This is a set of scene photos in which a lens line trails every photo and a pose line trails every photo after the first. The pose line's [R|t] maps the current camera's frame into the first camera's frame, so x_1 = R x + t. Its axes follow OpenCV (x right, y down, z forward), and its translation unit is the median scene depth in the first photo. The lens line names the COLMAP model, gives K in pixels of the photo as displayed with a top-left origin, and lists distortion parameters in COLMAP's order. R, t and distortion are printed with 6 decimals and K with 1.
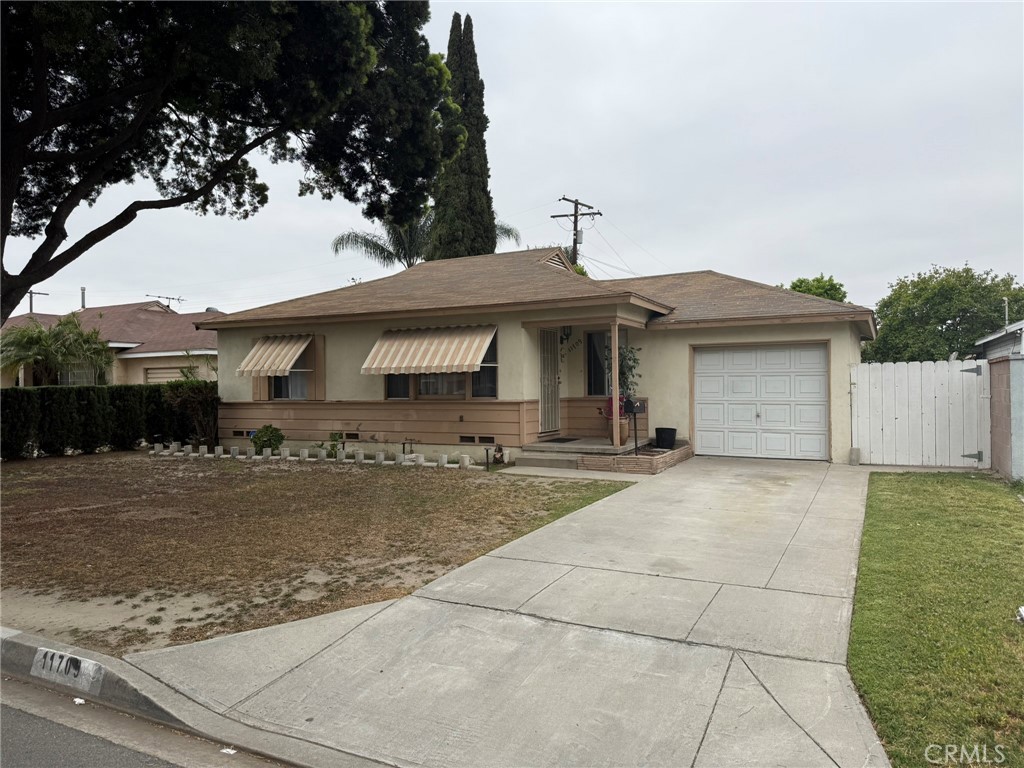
lens RADIAL K [[718.8, 0, 509.0], [0, 718.8, 391.7], [0, 0, 1]] dist [0.148069, -0.258390]
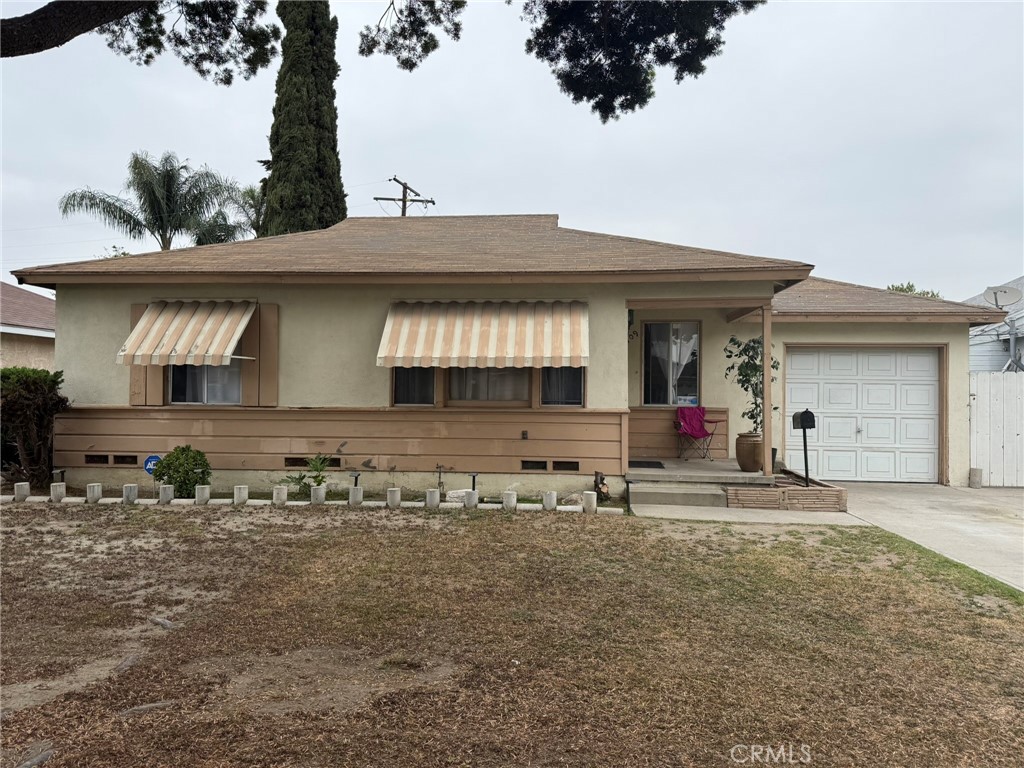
lens RADIAL K [[718.8, 0, 509.0], [0, 718.8, 391.7], [0, 0, 1]] dist [0.148069, -0.258390]
pose [[0.923400, 0.020111, 0.383312, -0.344997], [-0.014952, 0.999753, -0.016434, 0.007308], [-0.383548, 0.009444, 0.923473, 0.367737]]
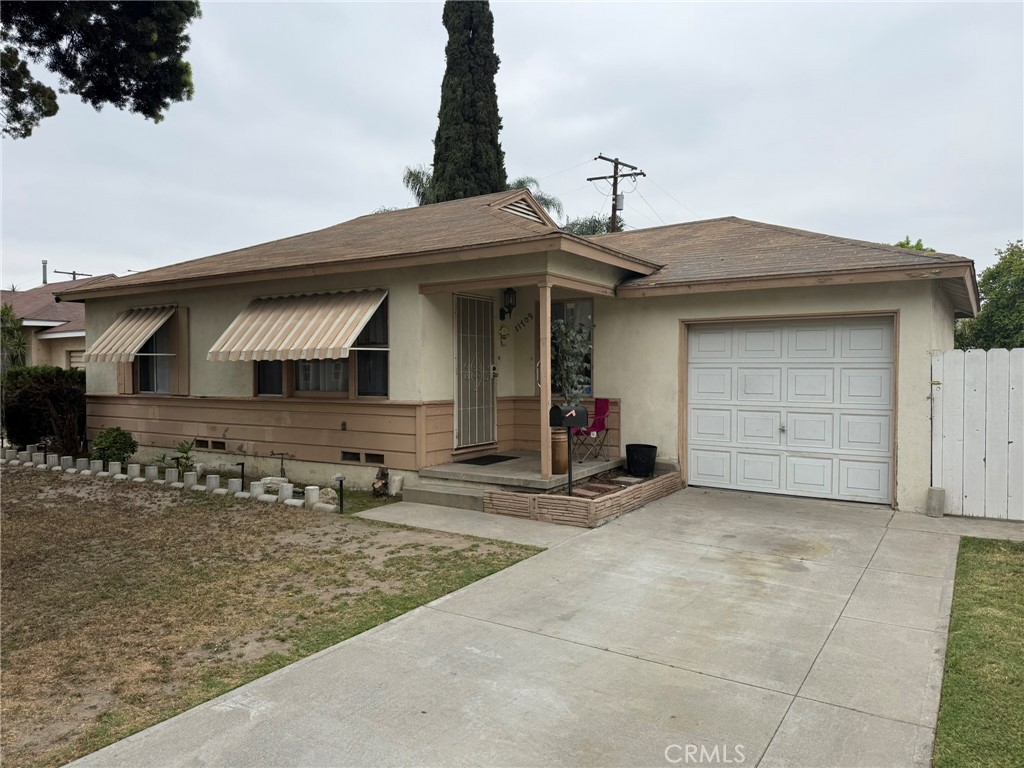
lens RADIAL K [[718.8, 0, 509.0], [0, 718.8, 391.7], [0, 0, 1]] dist [0.148069, -0.258390]
pose [[0.994469, 0.012126, -0.104329, 0.164078], [-0.009970, 0.999726, 0.021166, -0.012001], [0.104557, -0.020009, 0.994318, 0.324571]]
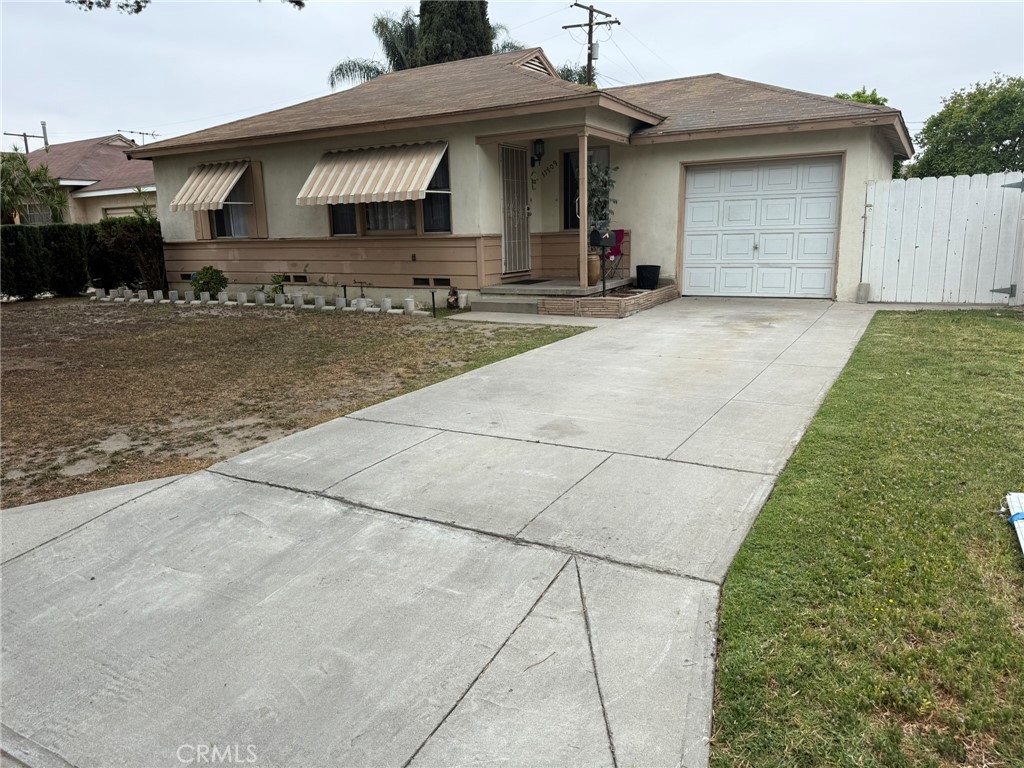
lens RADIAL K [[718.8, 0, 509.0], [0, 718.8, 391.7], [0, 0, 1]] dist [0.148069, -0.258390]
pose [[0.998967, -0.004001, -0.045266, 0.088555], [0.013199, 0.978720, 0.204776, 0.018470], [0.043484, -0.205162, 0.977762, 0.111912]]
